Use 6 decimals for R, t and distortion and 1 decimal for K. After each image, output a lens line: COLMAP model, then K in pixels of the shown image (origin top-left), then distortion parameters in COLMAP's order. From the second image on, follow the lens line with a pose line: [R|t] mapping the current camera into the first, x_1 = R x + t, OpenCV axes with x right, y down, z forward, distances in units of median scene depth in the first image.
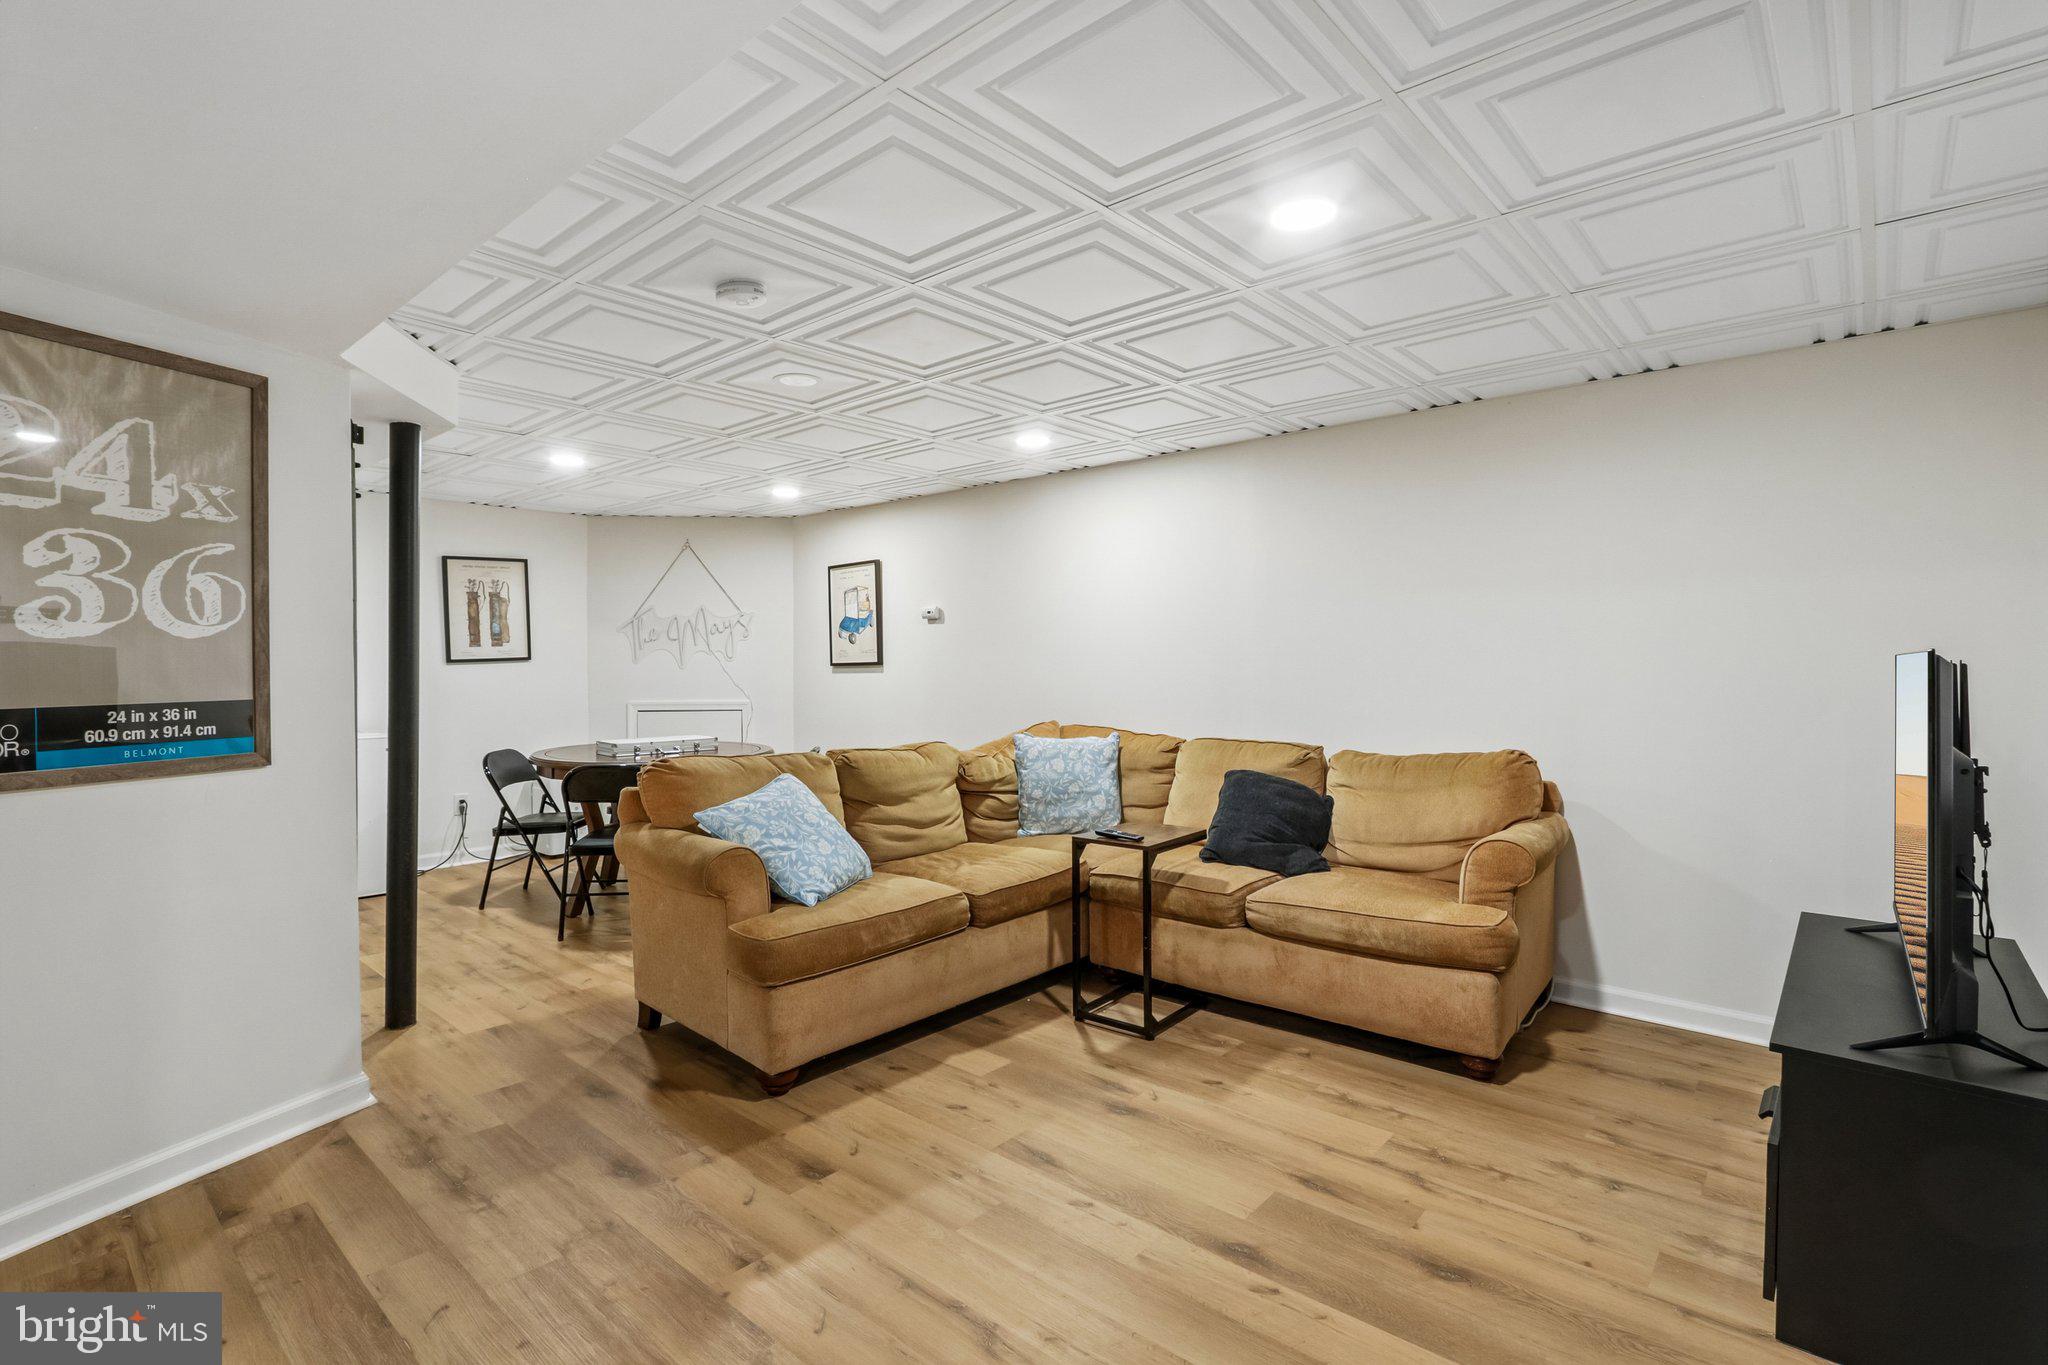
lens RADIAL K [[958.2, 0, 1007.4], [0, 958.2, 668.6], [0, 0, 1]] dist [-0.022102, 0.003601]
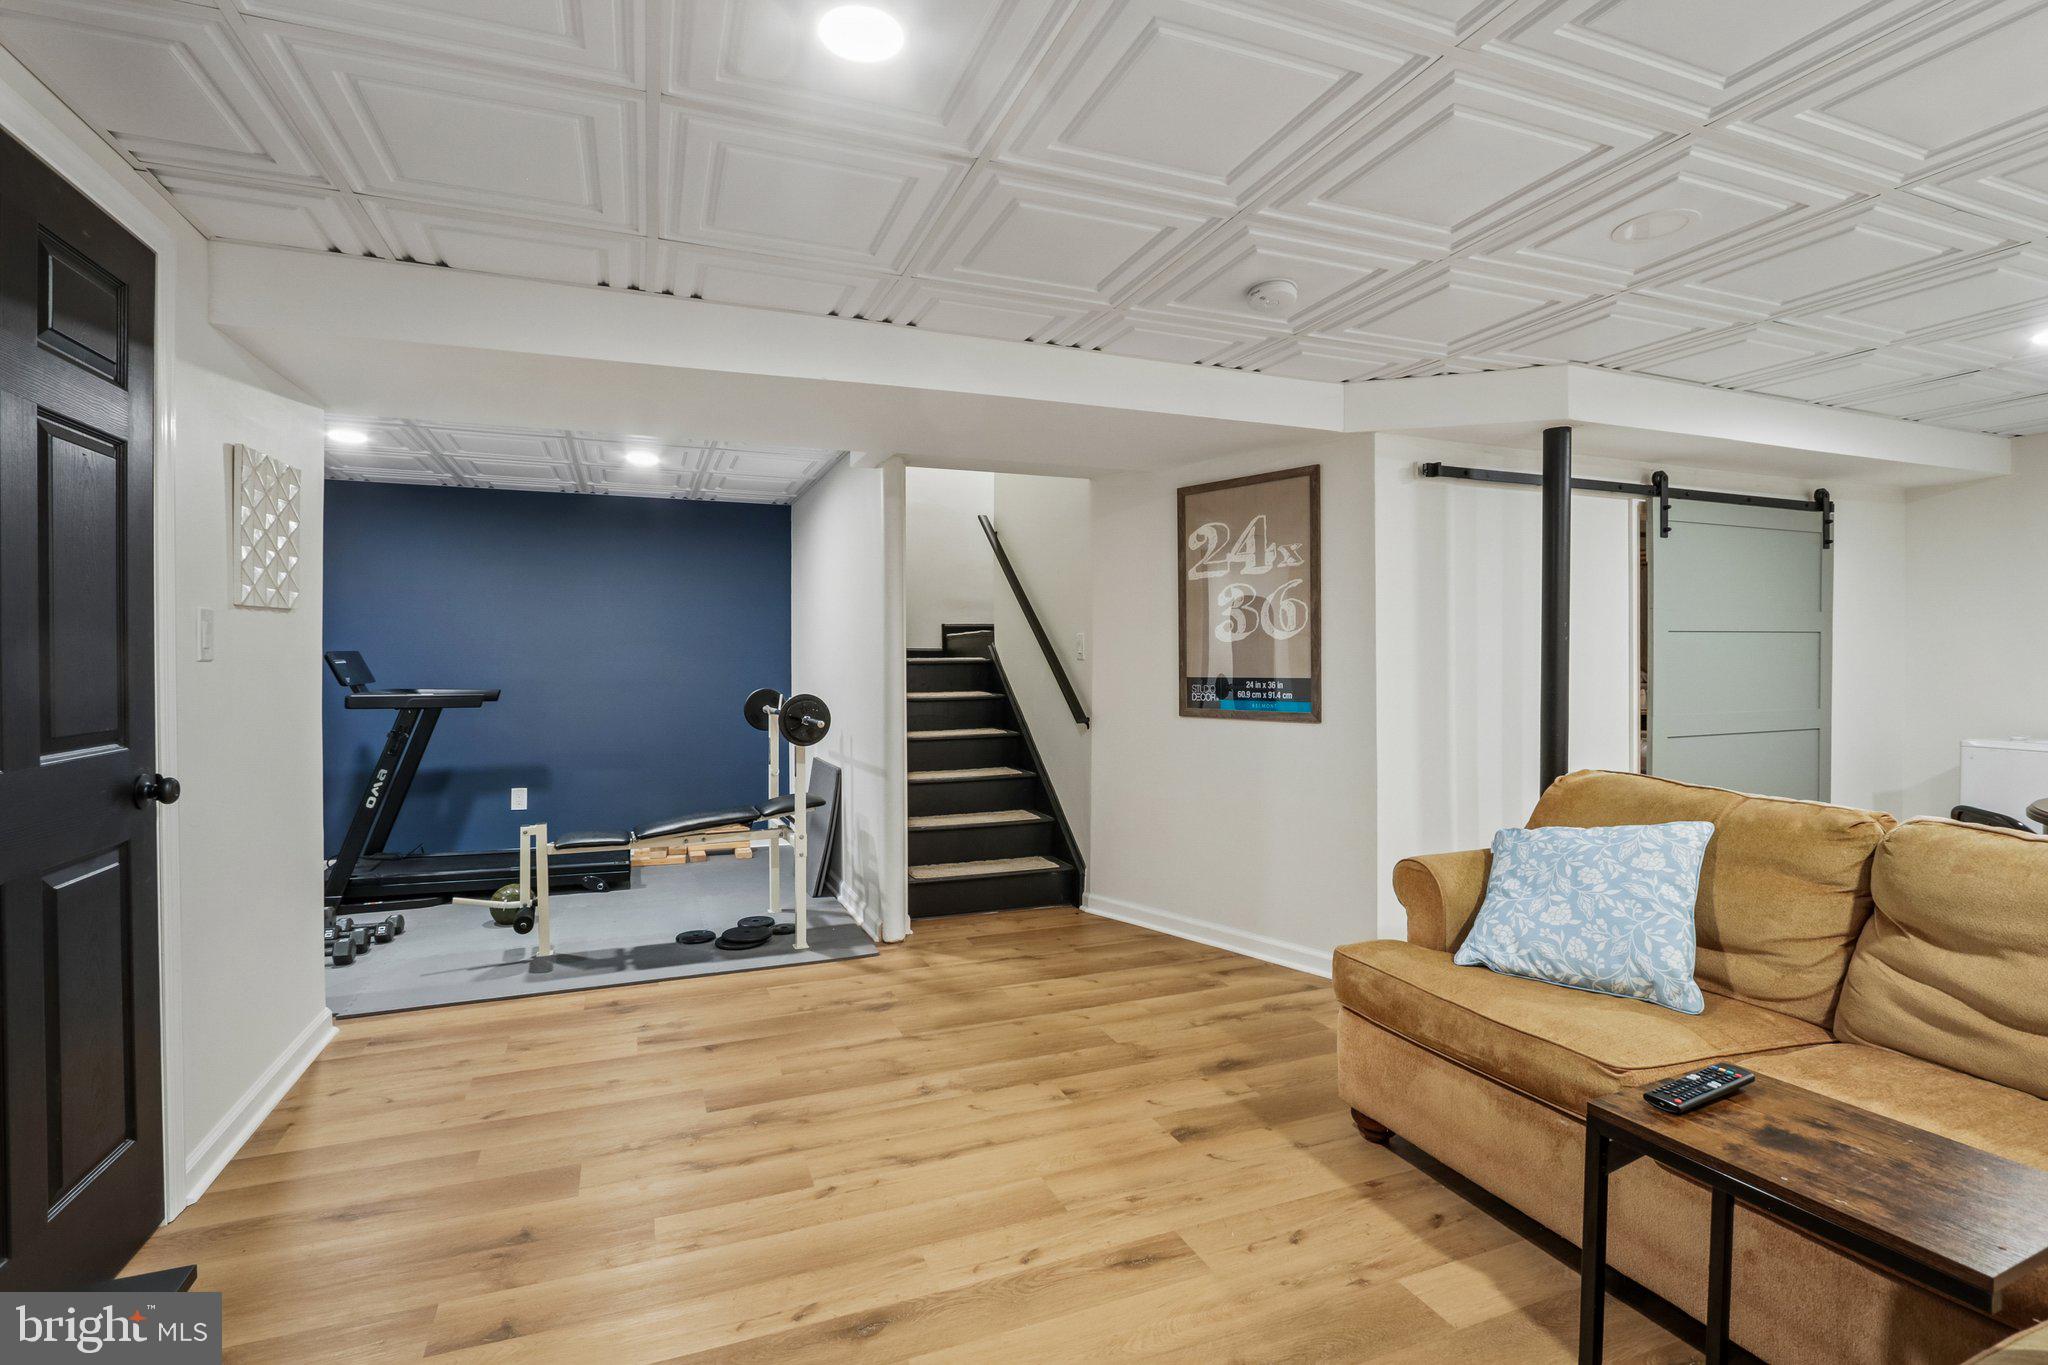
lens RADIAL K [[958.2, 0, 1012.6], [0, 958.2, 668.4], [0, 0, 1]] dist [-0.022102, 0.003601]
pose [[-0.449351, 0.010212, -0.893297, 0.788360], [-0.002634, 0.999915, 0.012755, -0.001475], [0.893351, 0.008084, -0.449286, 1.241924]]
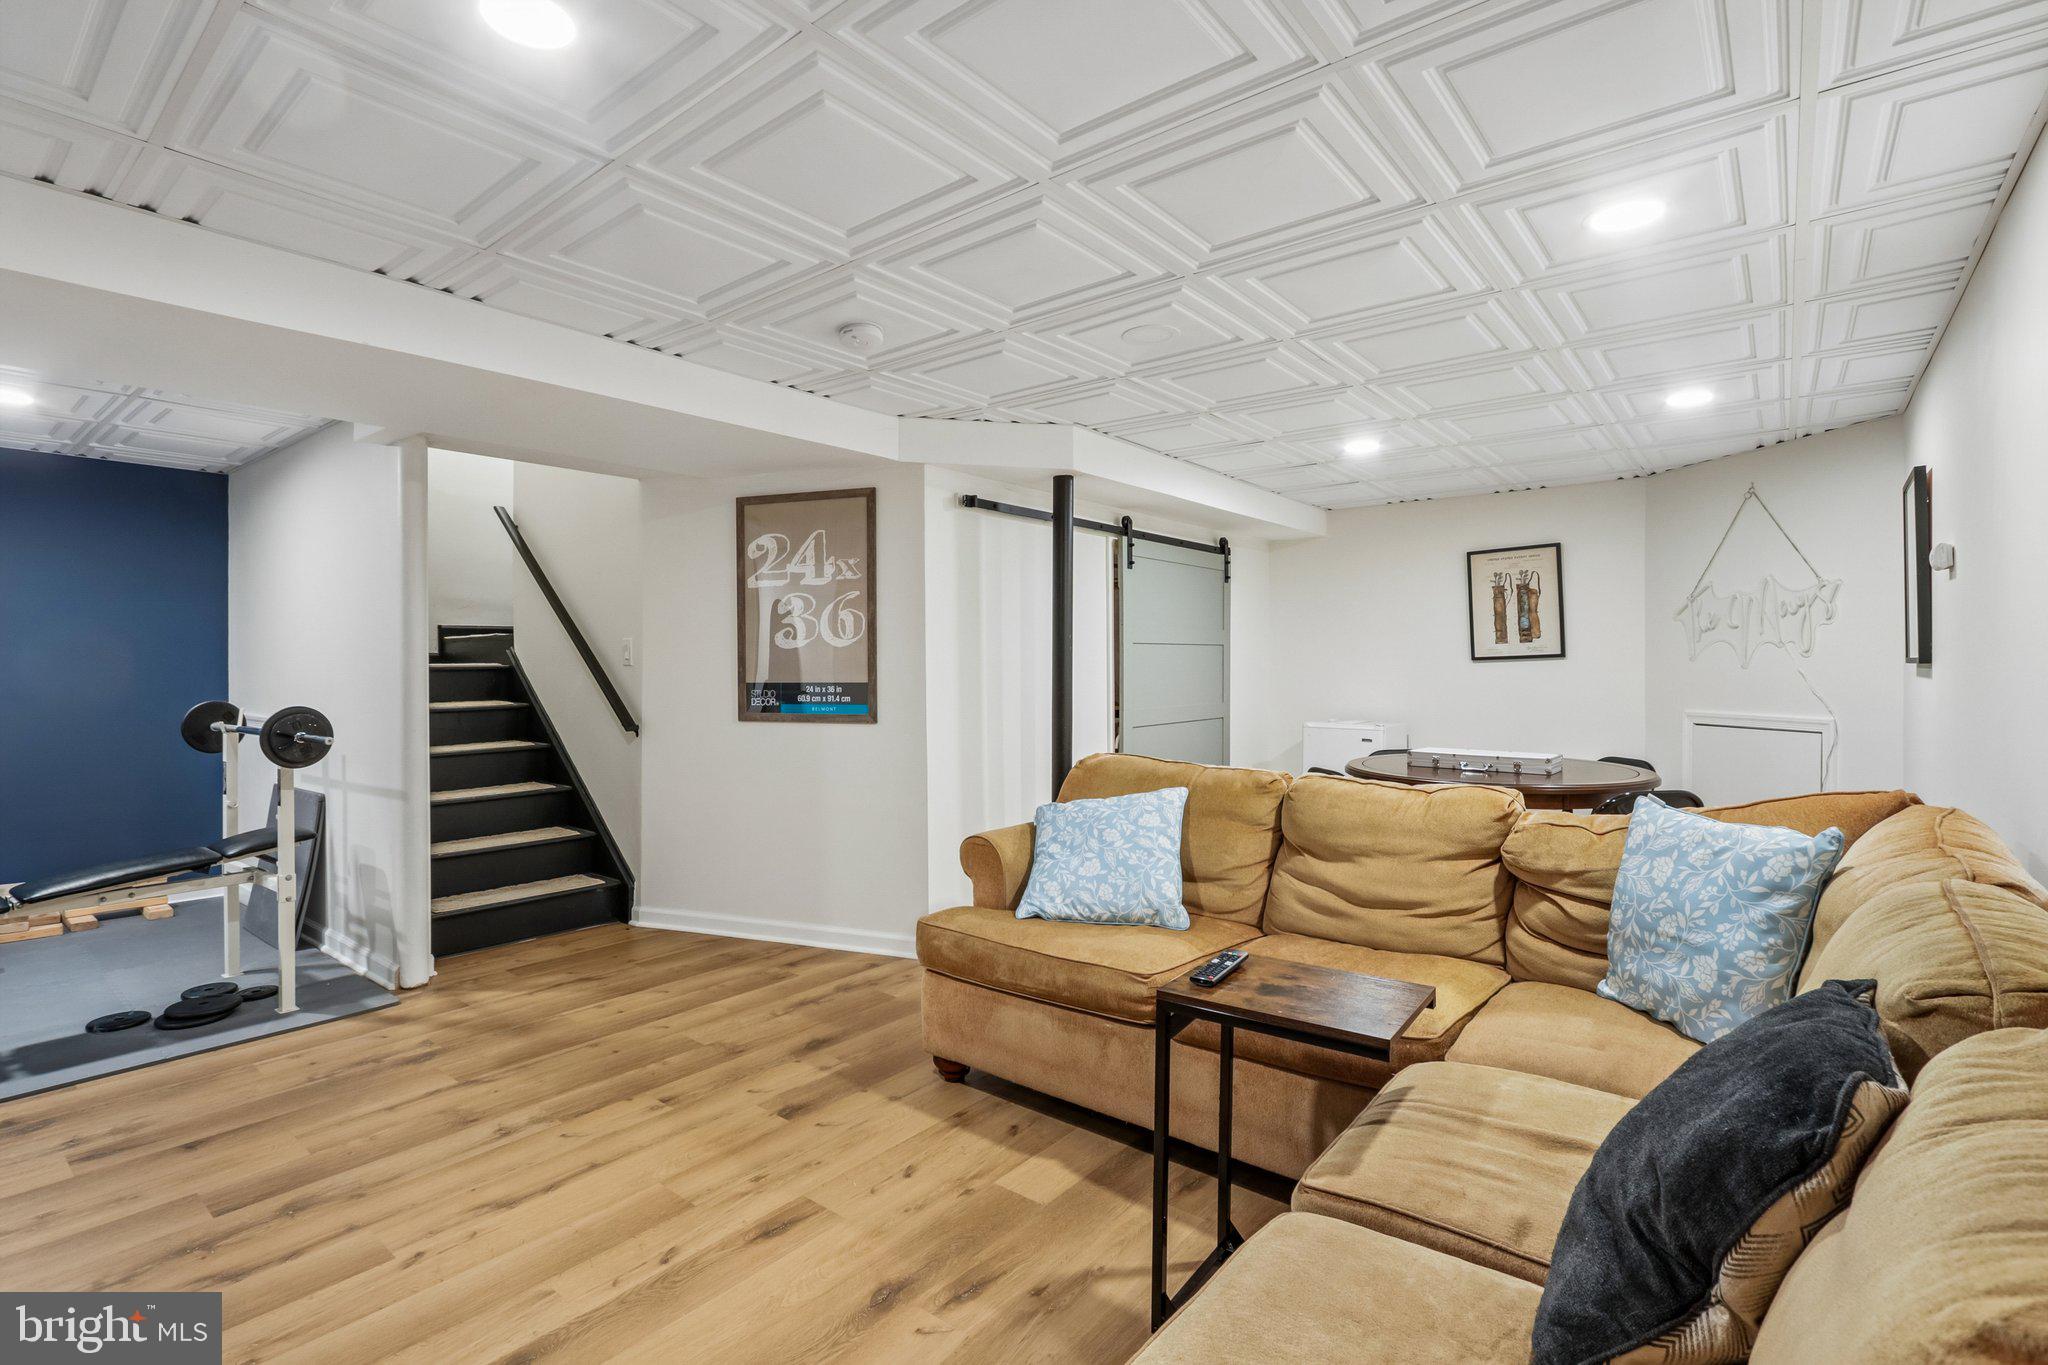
lens RADIAL K [[958.2, 0, 1012.4], [0, 958.2, 670.4], [0, 0, 1]] dist [-0.022102, 0.003601]
pose [[0.051480, 0.006841, -0.998651, 0.890428], [-0.004415, 0.999968, 0.006623, -0.001131], [0.998664, 0.004069, 0.051509, 1.147473]]
